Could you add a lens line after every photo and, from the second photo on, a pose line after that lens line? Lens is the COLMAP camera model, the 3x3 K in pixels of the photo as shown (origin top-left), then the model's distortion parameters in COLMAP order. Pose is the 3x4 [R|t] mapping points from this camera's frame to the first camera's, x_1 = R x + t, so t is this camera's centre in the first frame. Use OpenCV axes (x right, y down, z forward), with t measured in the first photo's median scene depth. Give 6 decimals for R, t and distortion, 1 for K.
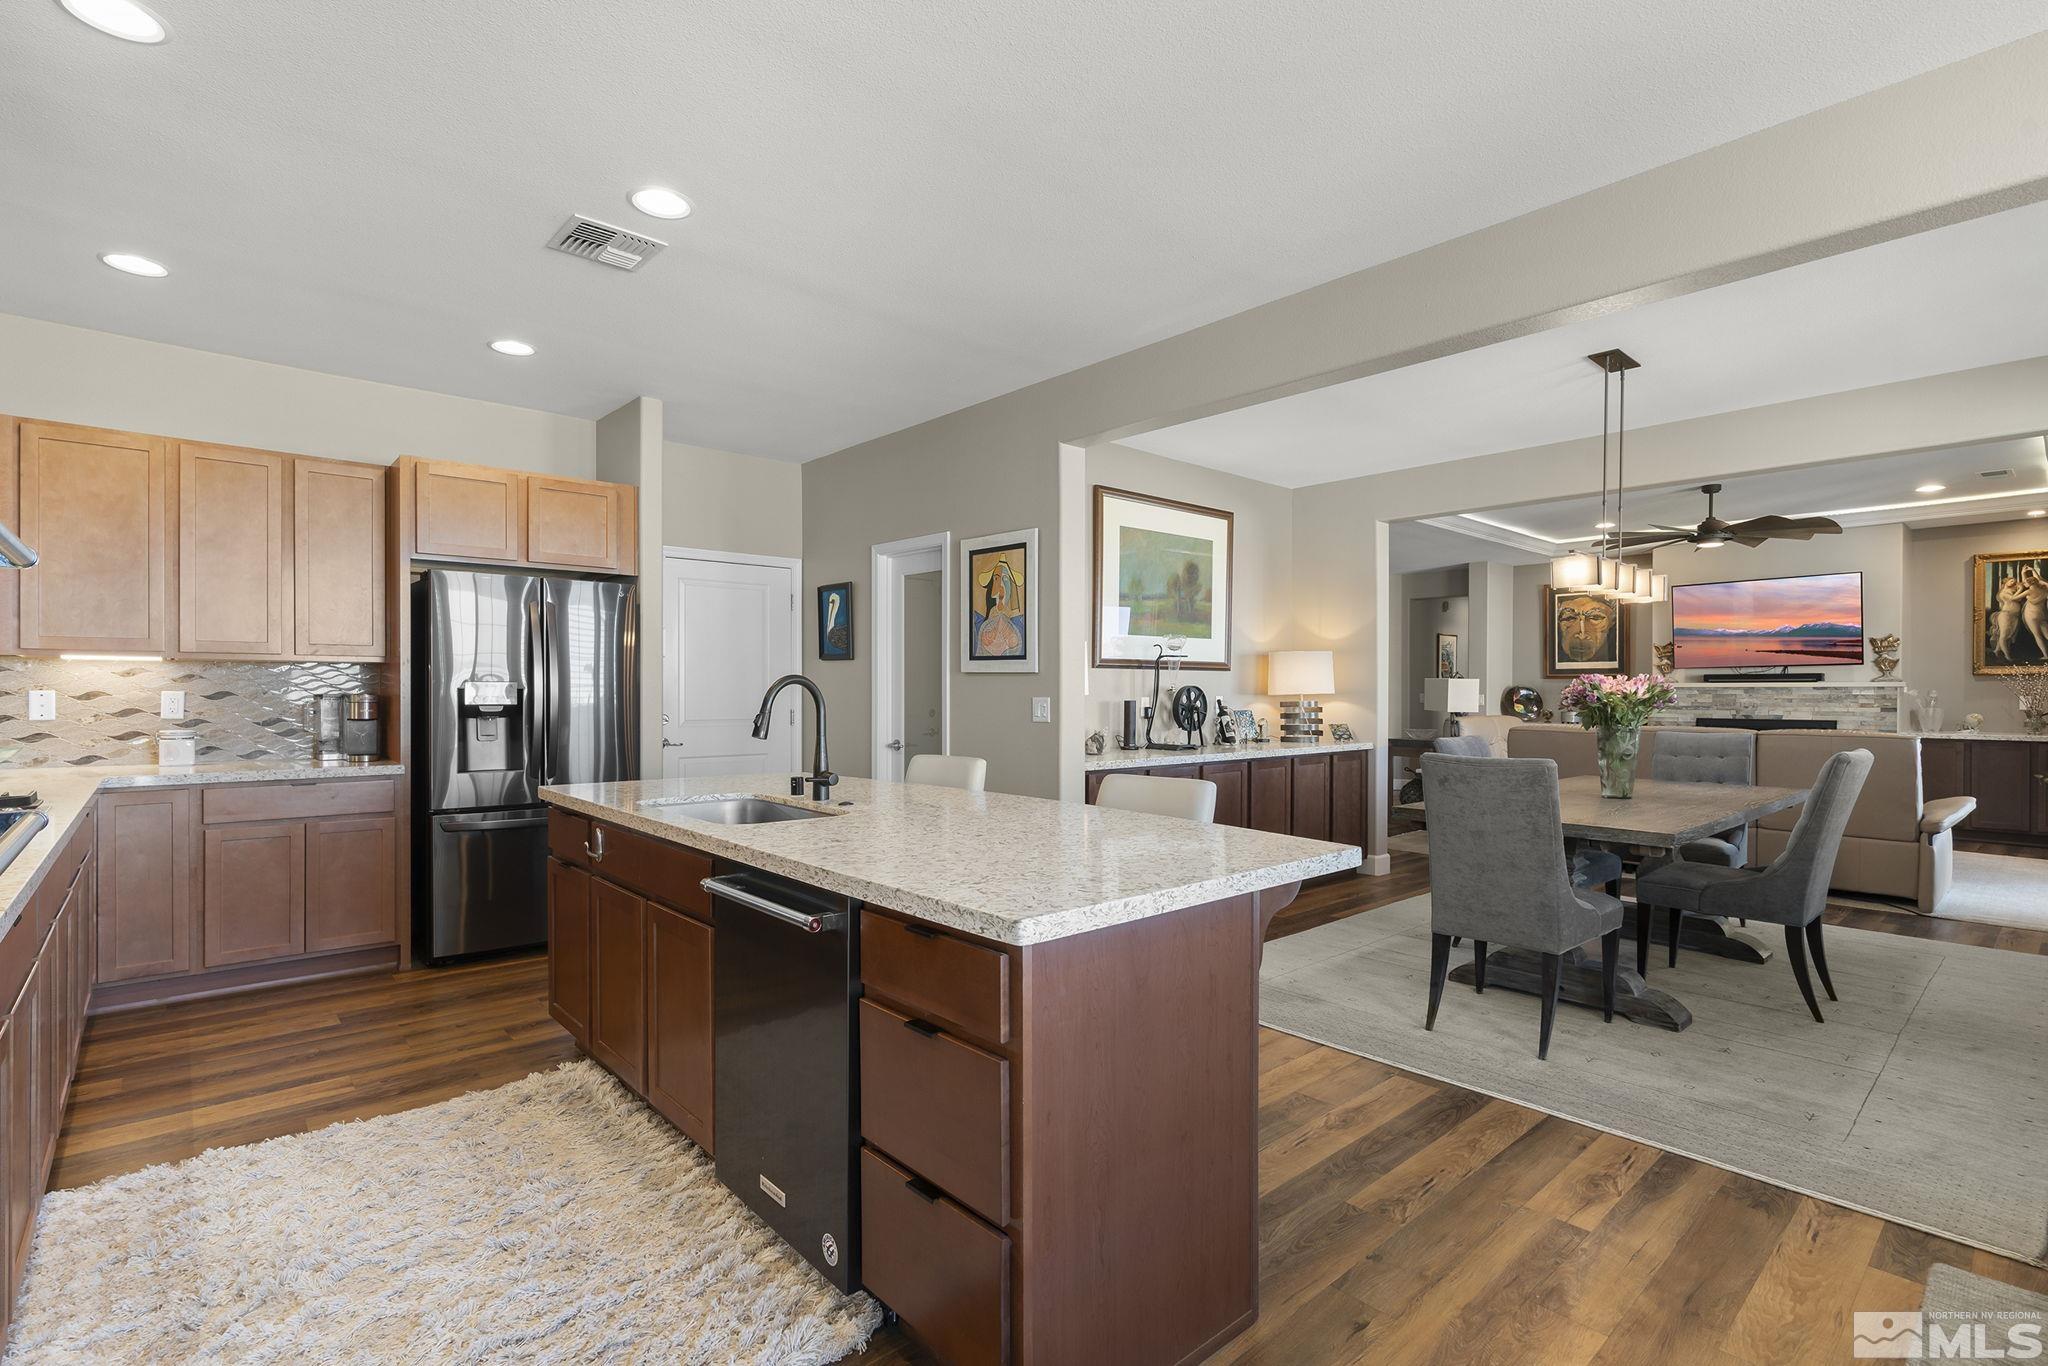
lens RADIAL K [[955.5, 0, 1023.1], [0, 955.5, 693.2], [0, 0, 1]] dist [0.000586, 0.000313]
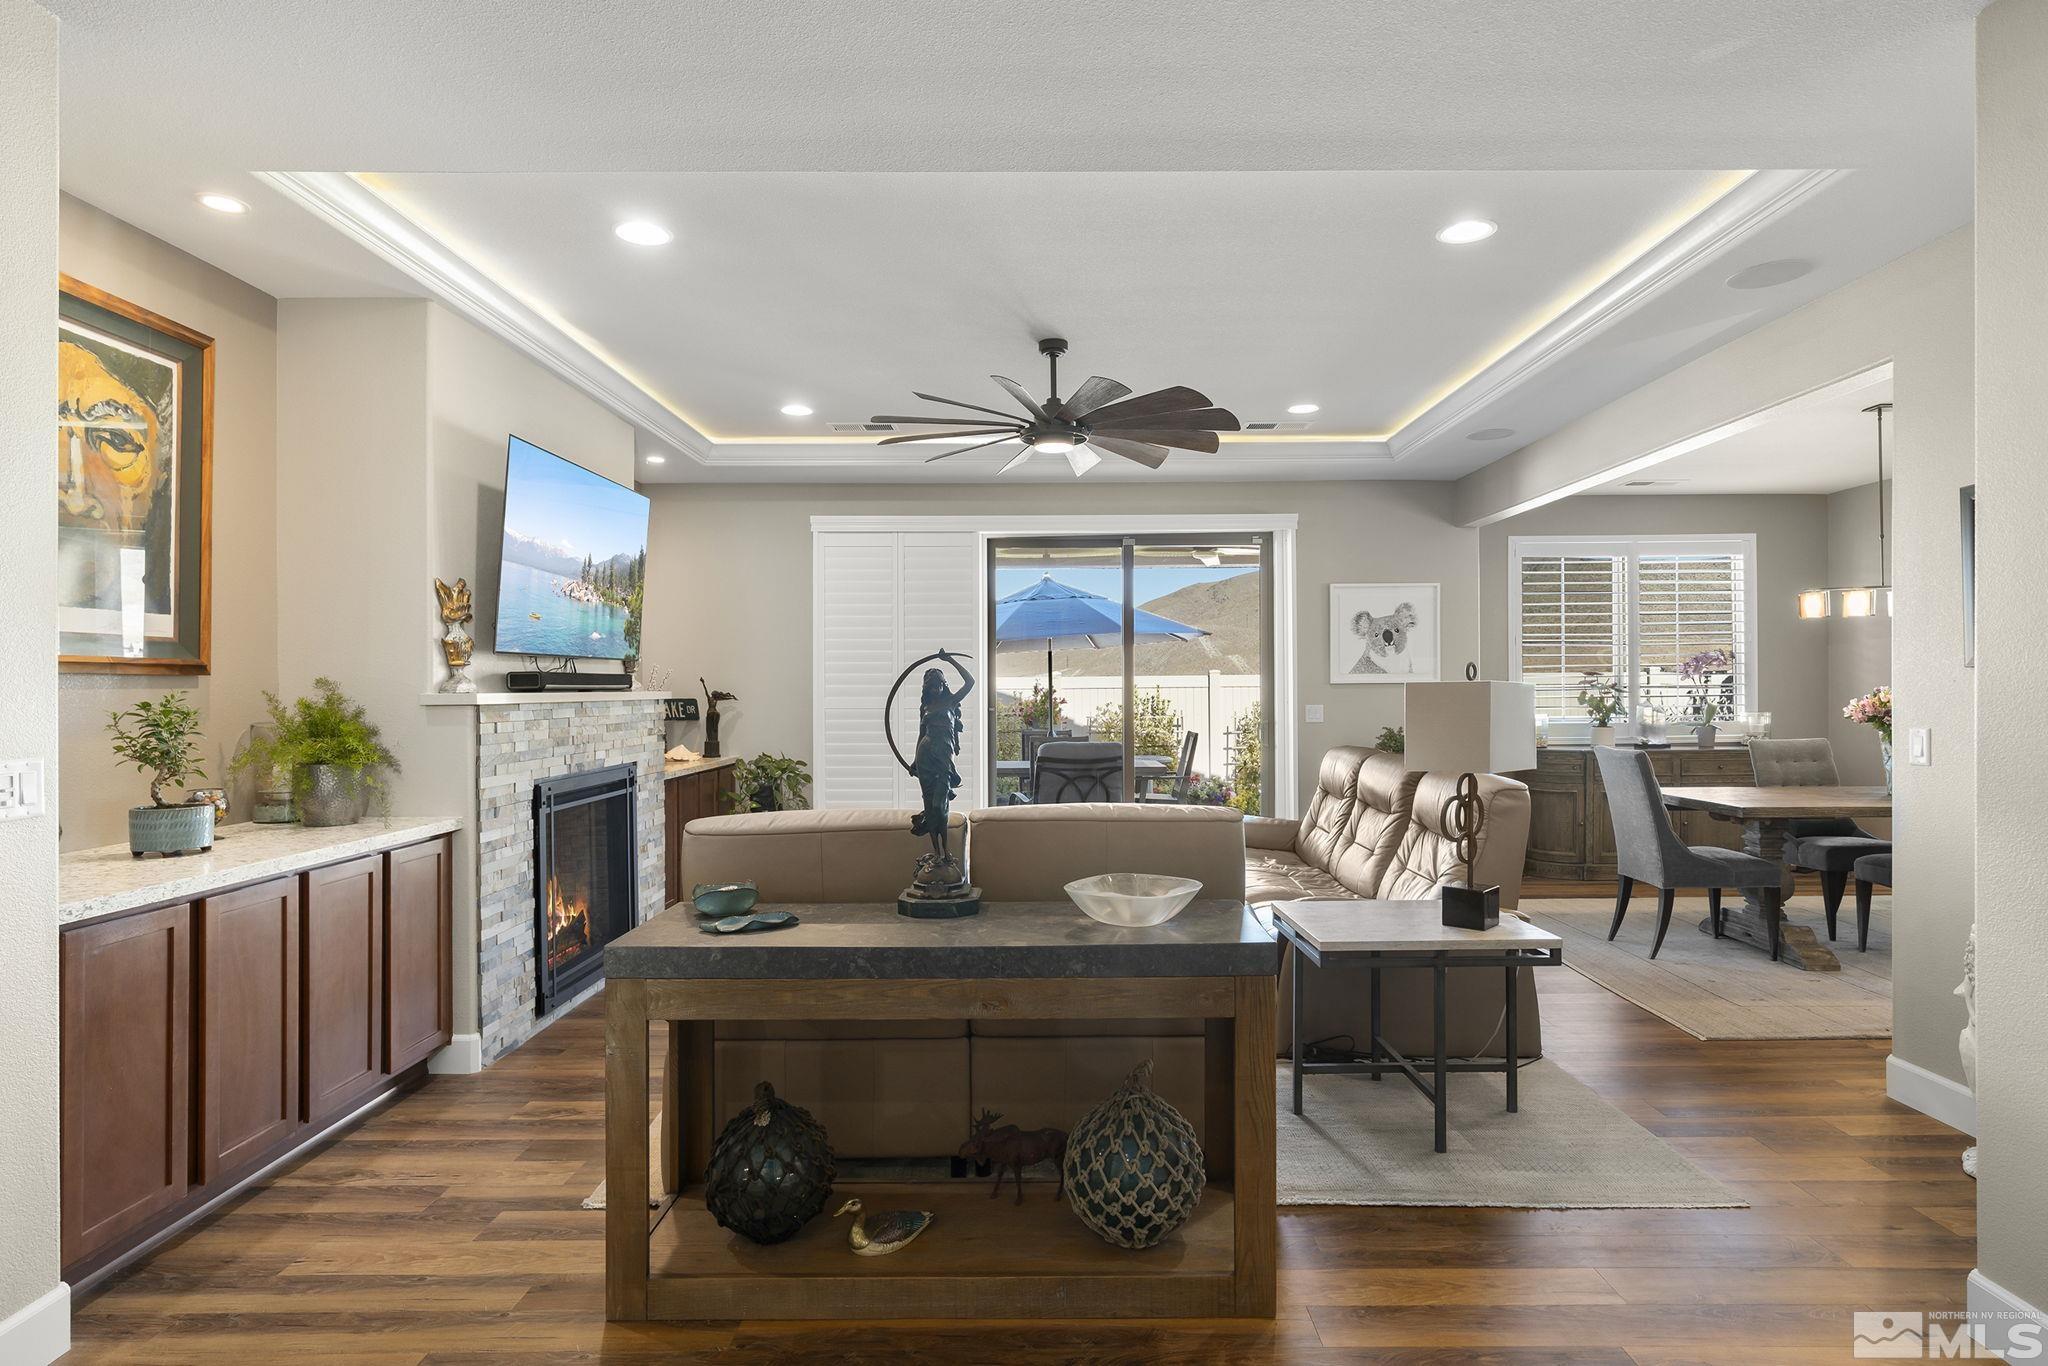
lens RADIAL K [[1075.6, 0, 1052.3], [0, 1075.6, 699.0], [0, 0, 1]] dist [-0.002967, -0.000247]
pose [[-0.753178, -0.004221, 0.657804, 0.276951], [0.005965, 0.999894, 0.013247, -0.014118], [-0.657790, 0.013901, -0.753073, 1.356304]]
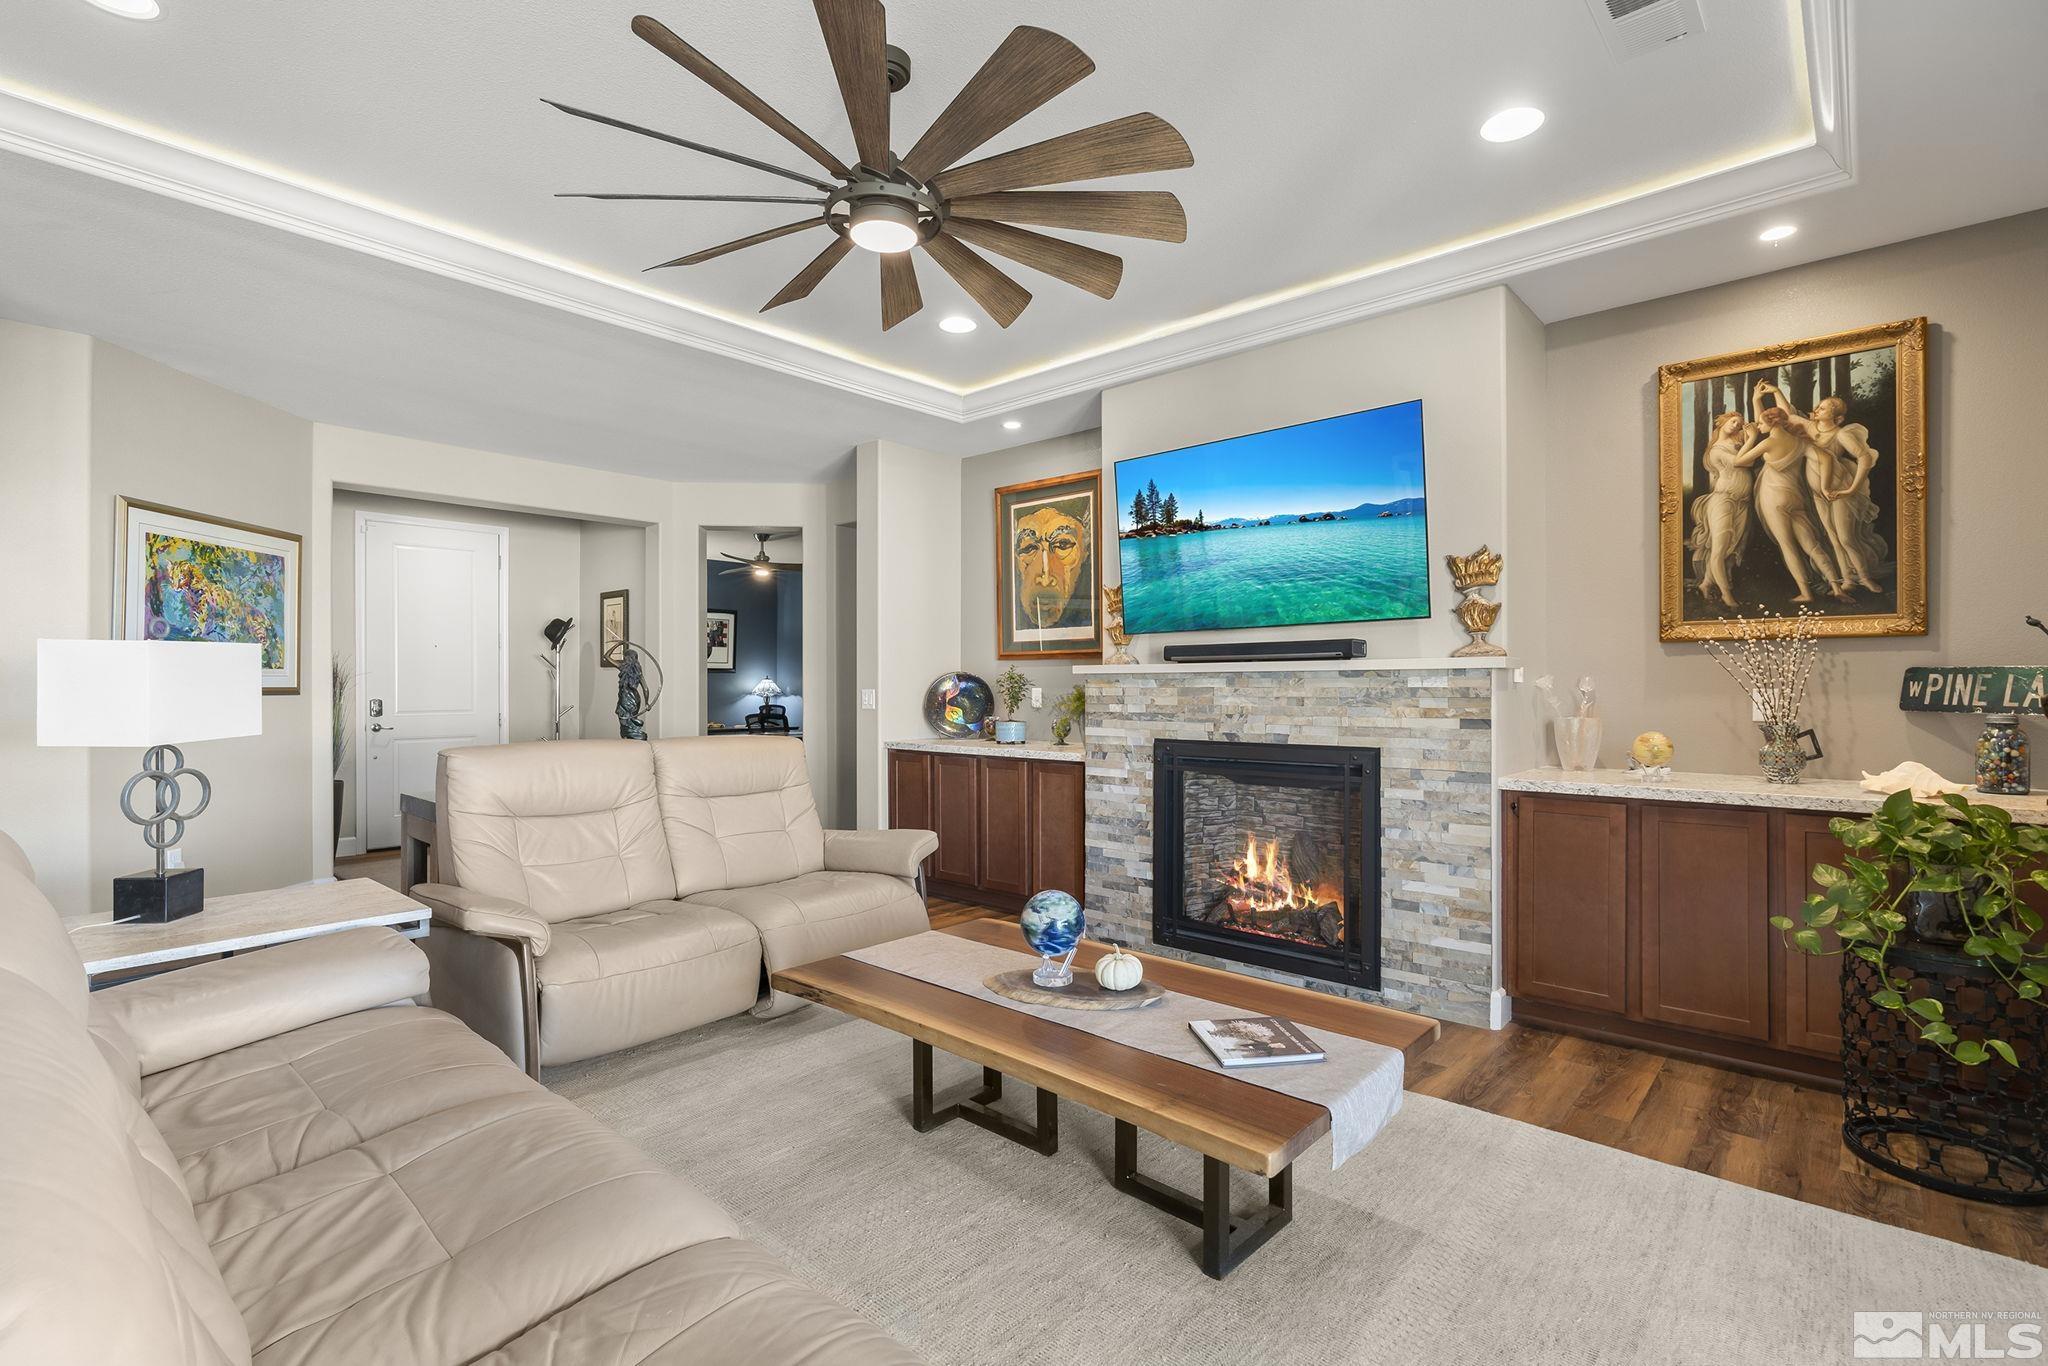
lens RADIAL K [[948.7, 0, 1024.0], [0, 948.7, 683.0], [0, 0, 1]] dist [-0.008537, -0.000082]
pose [[0.993436, -0.004852, 0.114282, 0.664938], [0.005283, 0.999980, -0.003473, -0.000053], [-0.114263, 0.004054, 0.993442, 0.613158]]
